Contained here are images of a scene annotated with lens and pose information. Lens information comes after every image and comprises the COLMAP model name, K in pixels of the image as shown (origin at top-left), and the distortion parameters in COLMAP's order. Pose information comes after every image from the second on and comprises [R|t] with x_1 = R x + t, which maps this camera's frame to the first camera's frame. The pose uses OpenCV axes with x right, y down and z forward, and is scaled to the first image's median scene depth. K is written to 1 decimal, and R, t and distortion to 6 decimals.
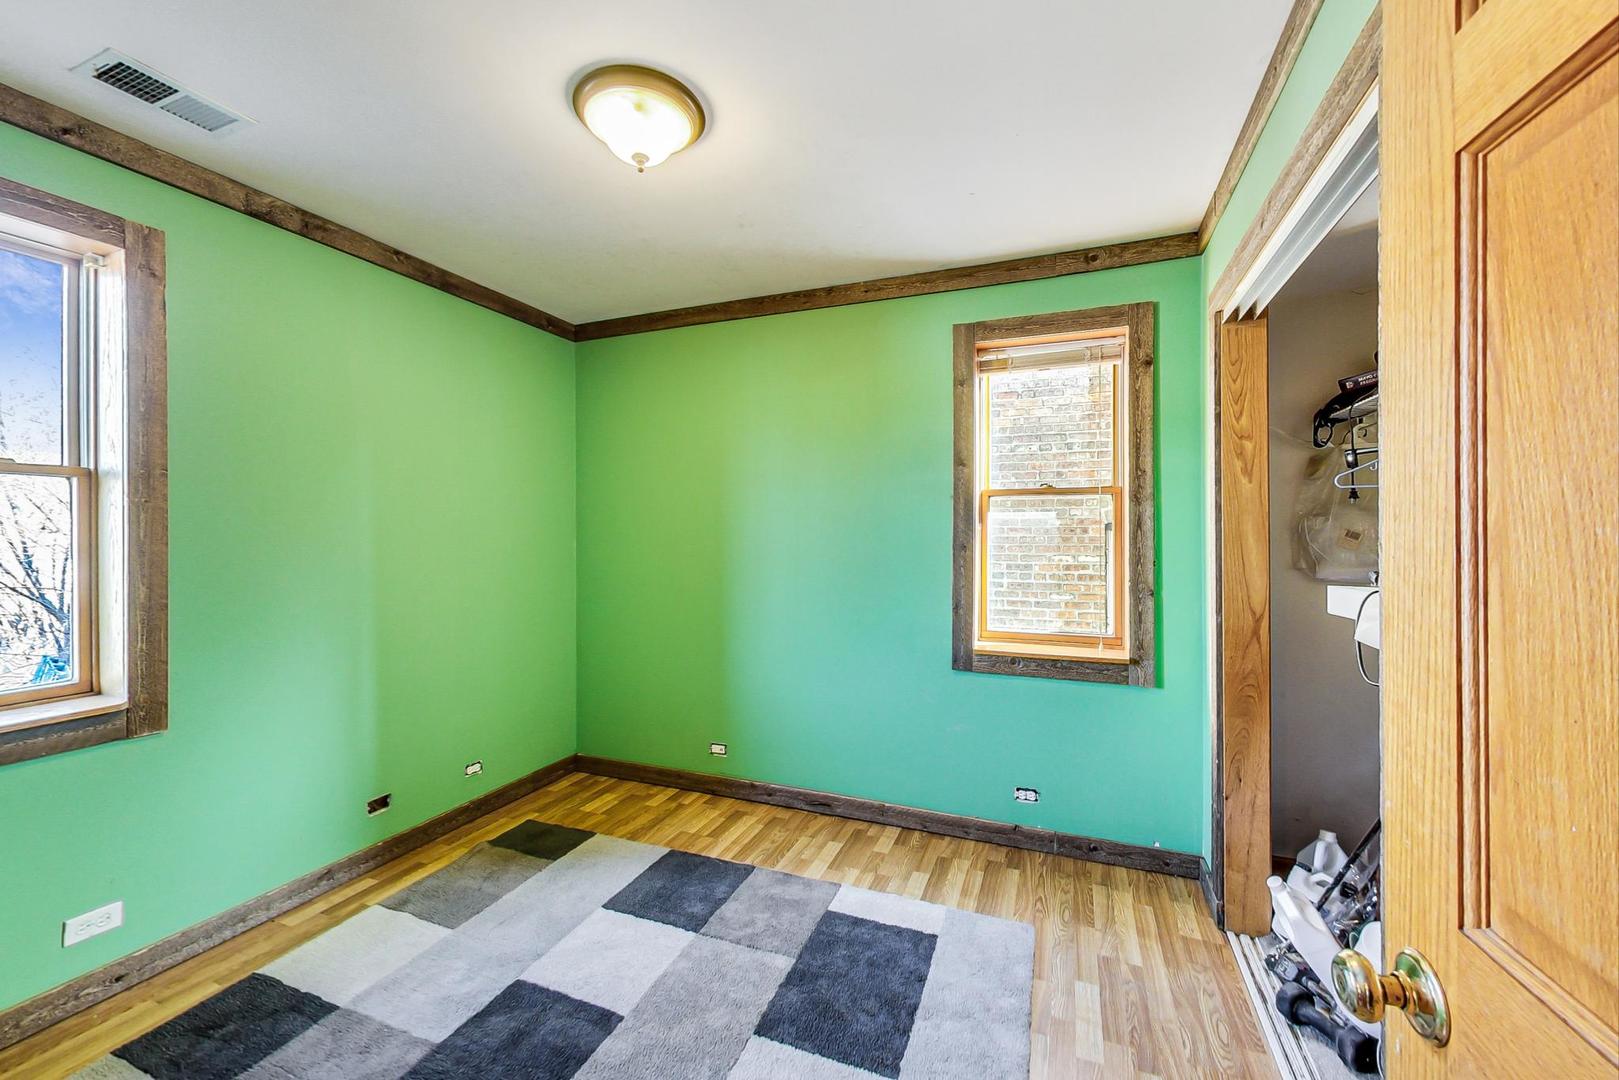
lens RADIAL K [[631.9, 0, 811.9], [0, 631.9, 541.7], [0, 0, 1]] dist [-0.000721, -0.000287]
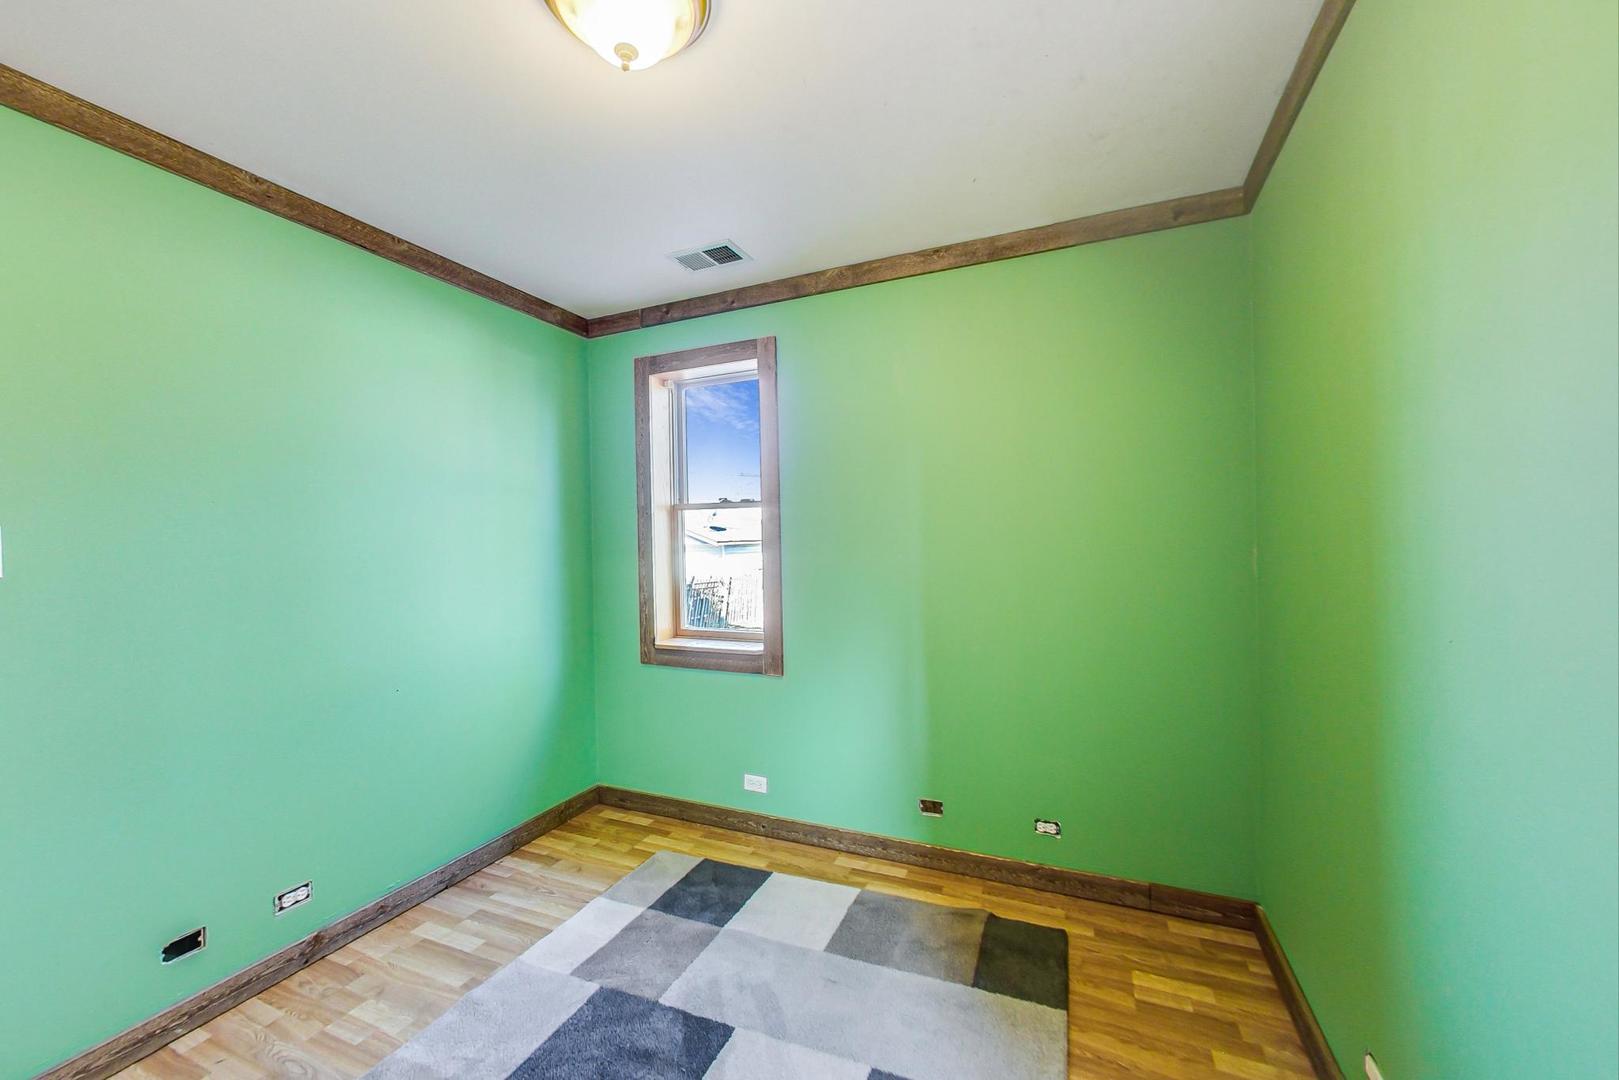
lens RADIAL K [[631.9, 0, 811.9], [0, 631.9, 541.7], [0, 0, 1]] dist [-0.000721, -0.000287]
pose [[-0.031974, 0.002207, -0.999486, 0.329550], [0.002144, 0.999995, 0.002140, -0.010557], [0.999486, -0.002074, -0.031979, 0.844338]]
